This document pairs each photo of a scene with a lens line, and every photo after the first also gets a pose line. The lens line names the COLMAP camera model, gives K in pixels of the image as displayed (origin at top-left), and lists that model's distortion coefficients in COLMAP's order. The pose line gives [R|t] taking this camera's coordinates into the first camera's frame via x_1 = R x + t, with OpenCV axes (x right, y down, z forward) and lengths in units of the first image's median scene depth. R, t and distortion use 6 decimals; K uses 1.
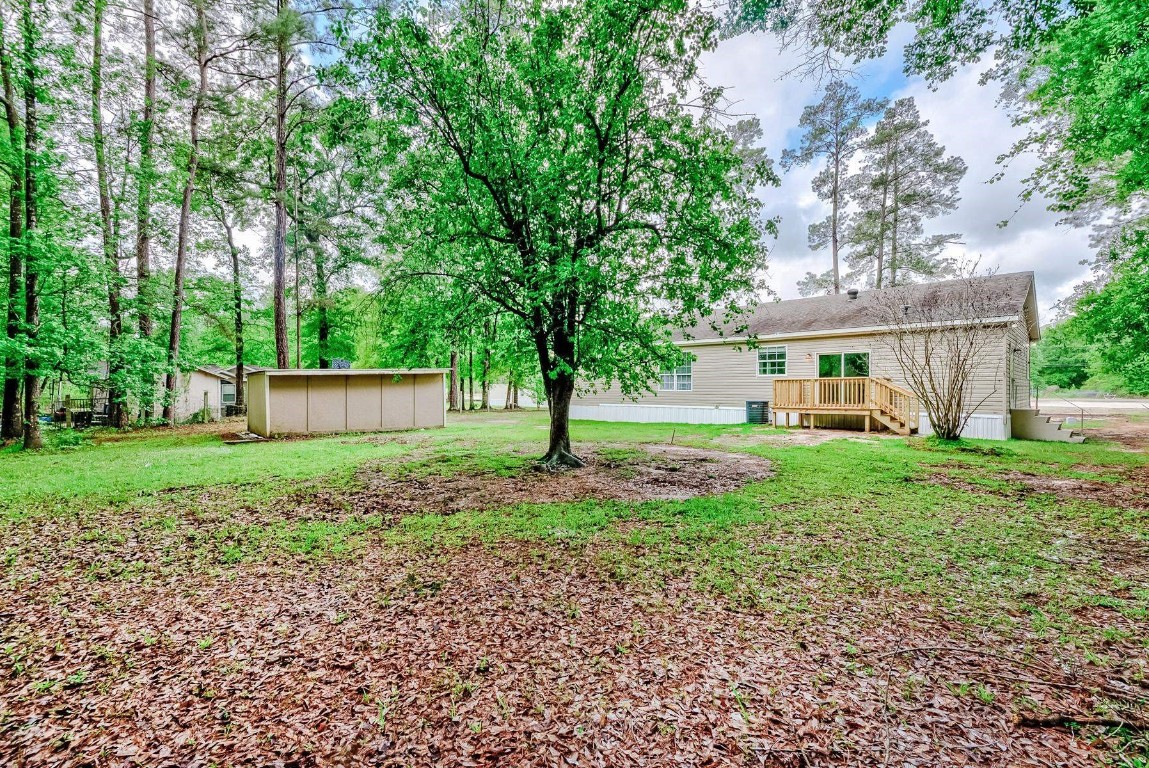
lens RADIAL K [[516.9, 0, 569.5], [0, 516.9, 387.9], [0, 0, 1]] dist [-0.000234, -0.000723]
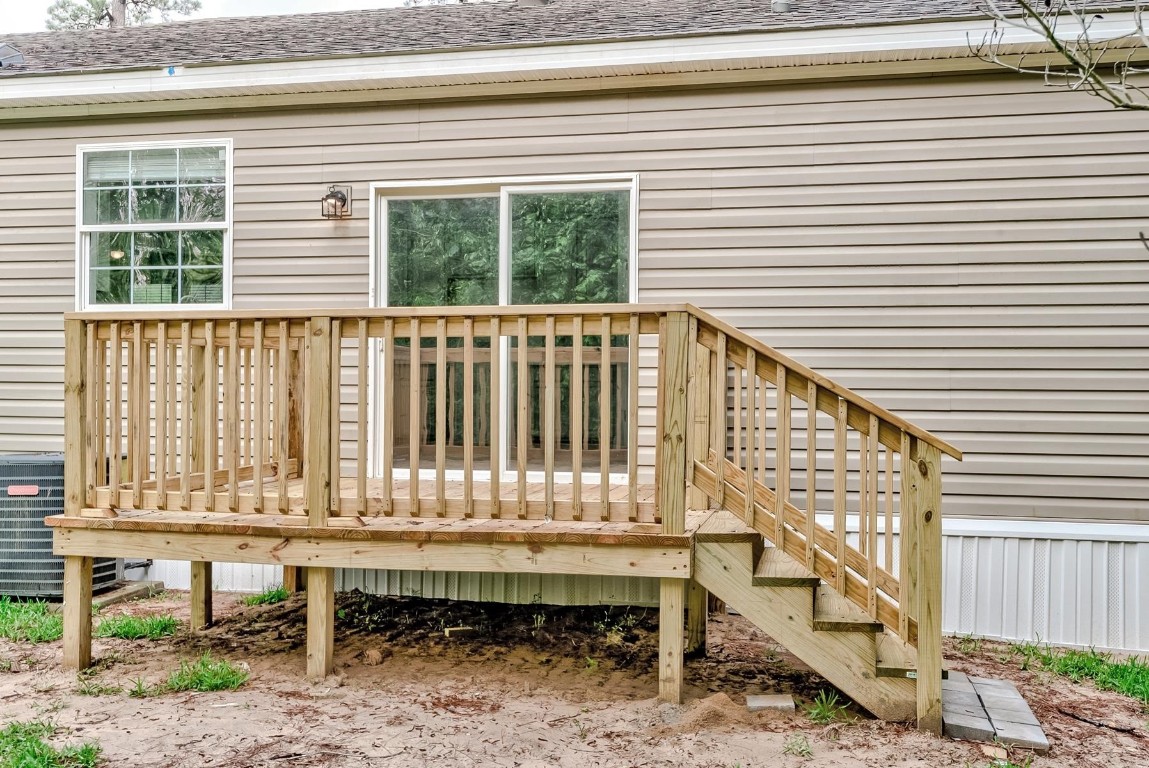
lens RADIAL K [[1093.5, 0, 574.5], [0, 1093.5, 384.0], [0, 0, 1]] dist [0.000827, 0.006675]
pose [[0.837714, 0.009544, 0.546027, 0.331994], [-0.012860, 0.999915, 0.002252, 0.000455], [-0.545958, -0.008908, 0.837765, 0.648107]]
